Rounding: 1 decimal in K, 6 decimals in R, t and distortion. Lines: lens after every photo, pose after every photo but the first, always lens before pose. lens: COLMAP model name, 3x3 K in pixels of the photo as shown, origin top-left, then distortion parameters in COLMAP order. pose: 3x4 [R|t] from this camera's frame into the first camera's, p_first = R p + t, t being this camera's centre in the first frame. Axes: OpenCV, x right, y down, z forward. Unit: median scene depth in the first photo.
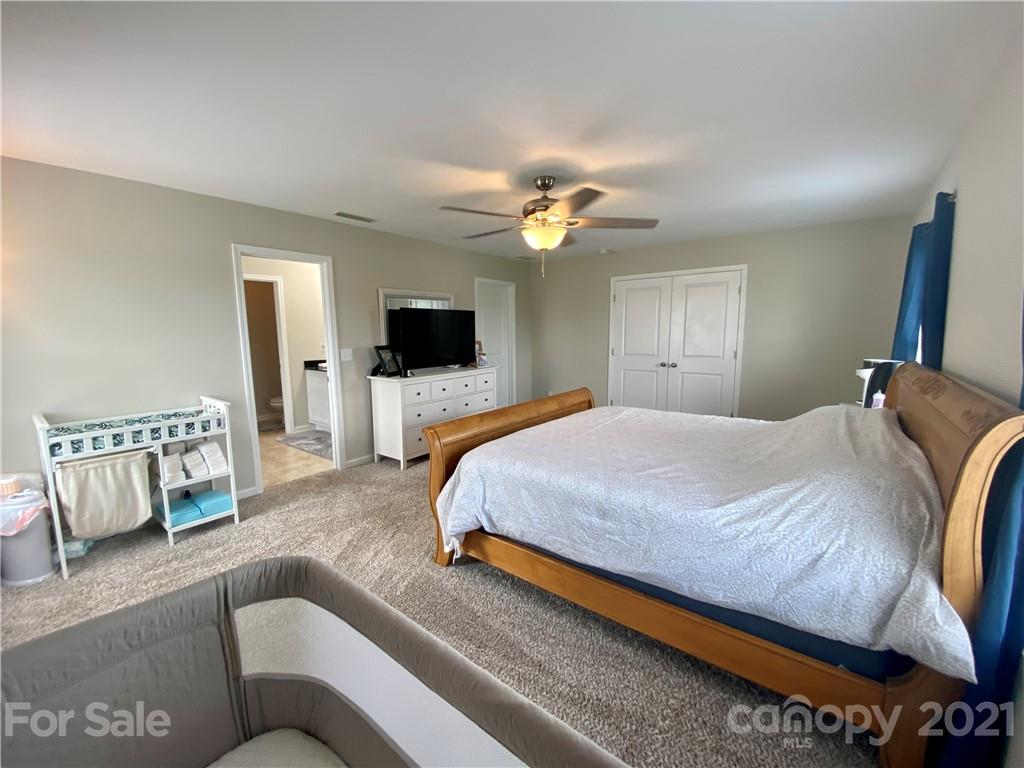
lens RADIAL K [[415.6, 0, 512.0], [0, 415.6, 384.0], [0, 0, 1]] dist [0.028909, -0.024659]
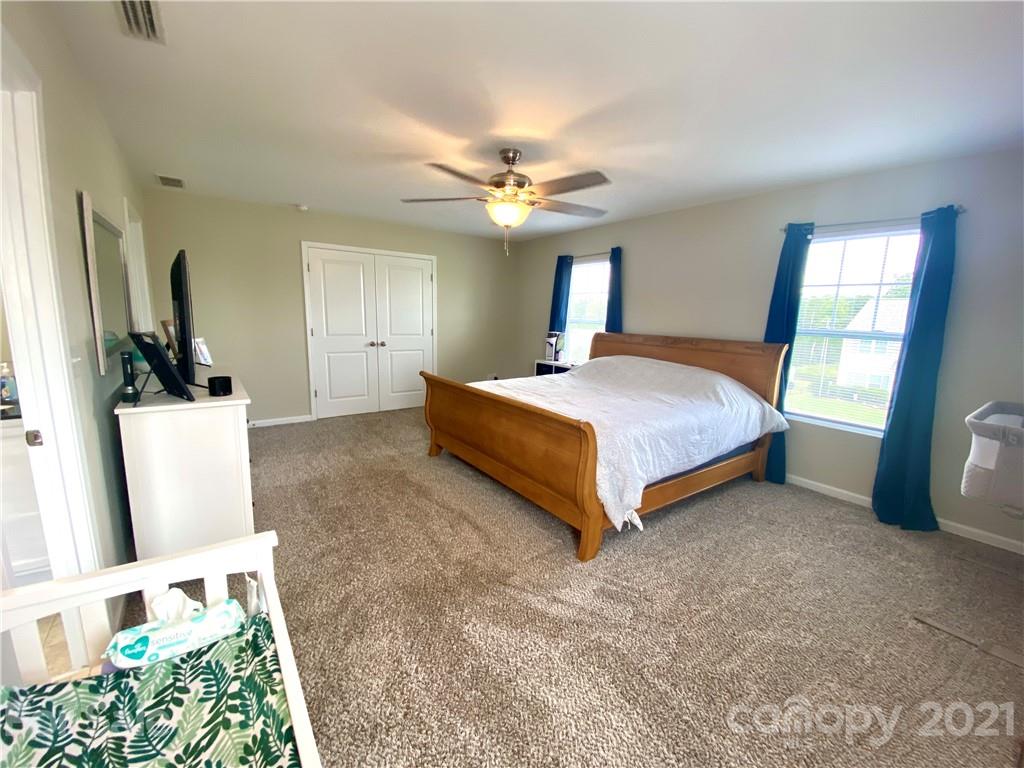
lens RADIAL K [[415.6, 0, 512.0], [0, 415.6, 384.0], [0, 0, 1]] dist [0.028909, -0.024659]
pose [[0.285581, -0.144094, 0.947460, -0.543722], [0.092028, 0.988186, 0.122549, -0.048224], [-0.953926, 0.052195, 0.295468, 0.441954]]
